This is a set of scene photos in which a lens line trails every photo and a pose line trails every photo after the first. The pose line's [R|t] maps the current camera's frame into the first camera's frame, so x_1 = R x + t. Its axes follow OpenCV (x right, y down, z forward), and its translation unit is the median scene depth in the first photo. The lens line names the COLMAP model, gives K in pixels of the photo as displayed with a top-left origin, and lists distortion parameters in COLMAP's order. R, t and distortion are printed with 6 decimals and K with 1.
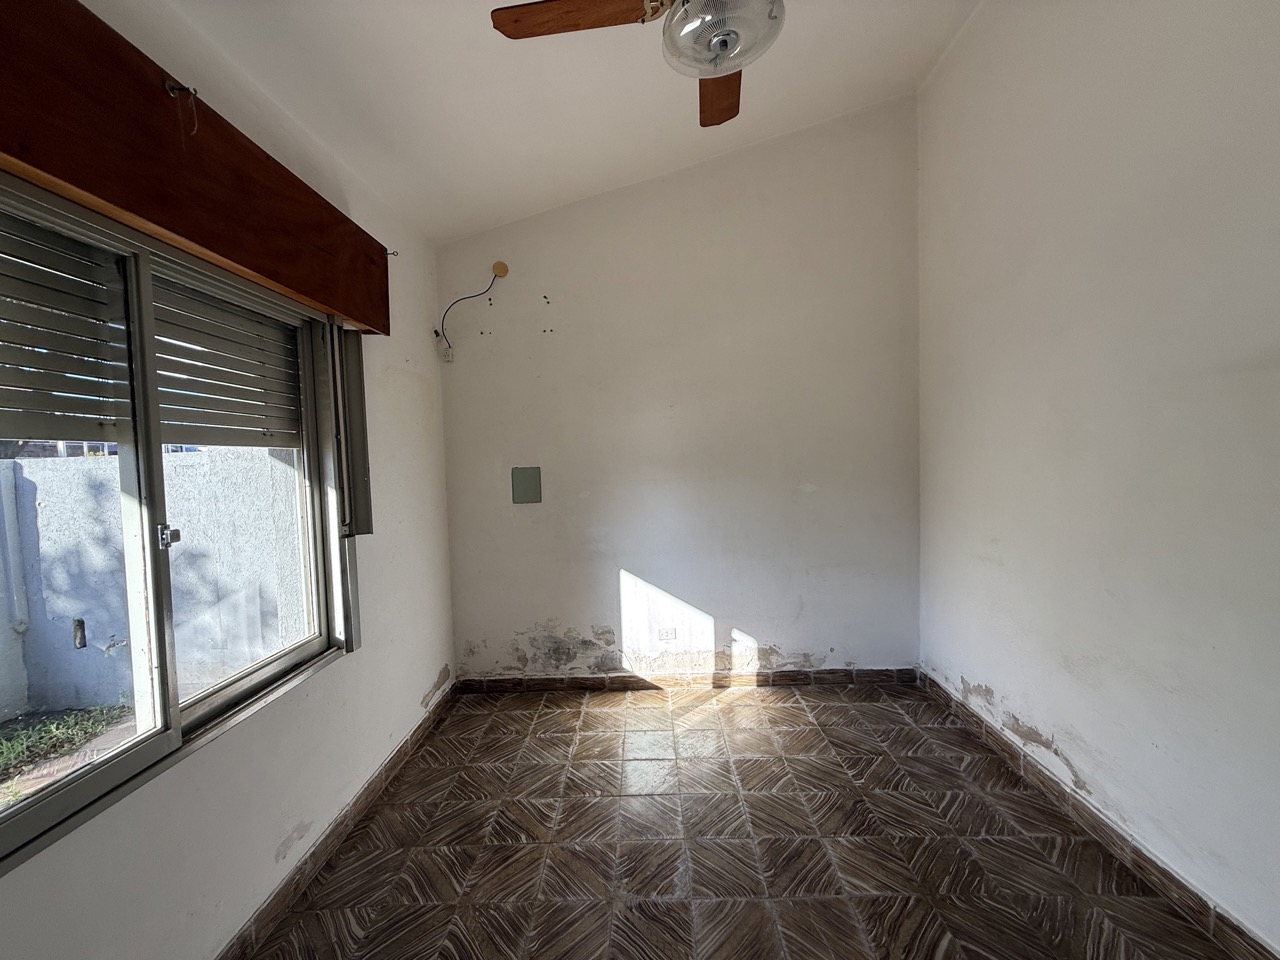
lens RADIAL K [[508.9, 0, 640.7], [0, 508.9, 476.3], [0, 0, 1]] dist [-0.000078, 0.000356]
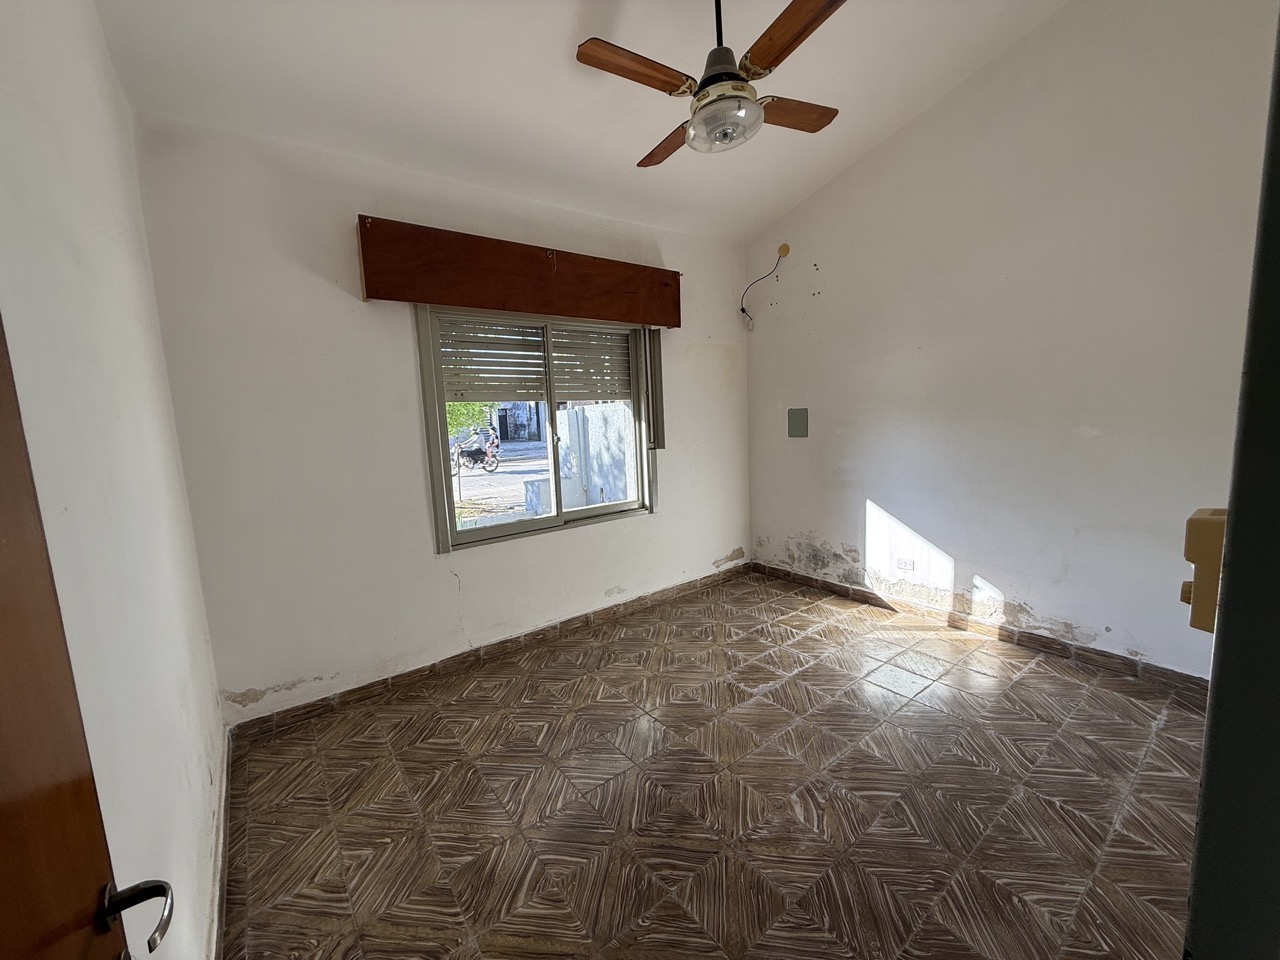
lens RADIAL K [[508.9, 0, 640.8], [0, 508.9, 474.8], [0, 0, 1]] dist [-0.000078, 0.000356]
pose [[0.619820, 0.096447, -0.778795, 0.545432], [-0.005469, 0.992925, 0.118613, -0.002464], [0.784725, -0.069260, 0.615962, -0.092617]]
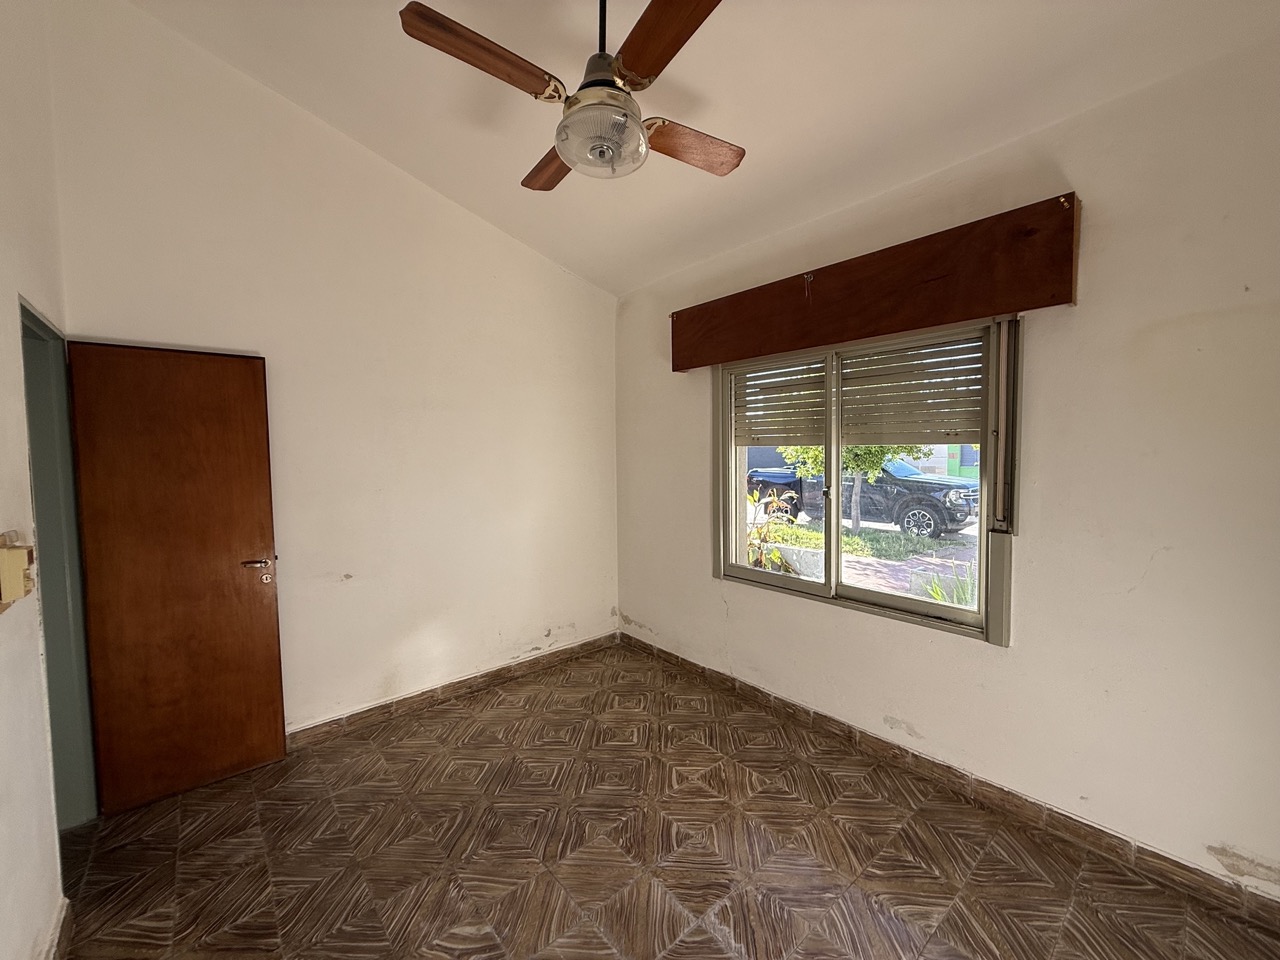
lens RADIAL K [[508.9, 0, 637.7], [0, 508.9, 473.1], [0, 0, 1]] dist [-0.000078, 0.000356]
pose [[-0.747131, 0.067877, -0.661202, 0.421915], [0.010433, 0.995847, 0.090442, -0.065502], [0.664595, 0.060674, -0.744737, 0.868532]]
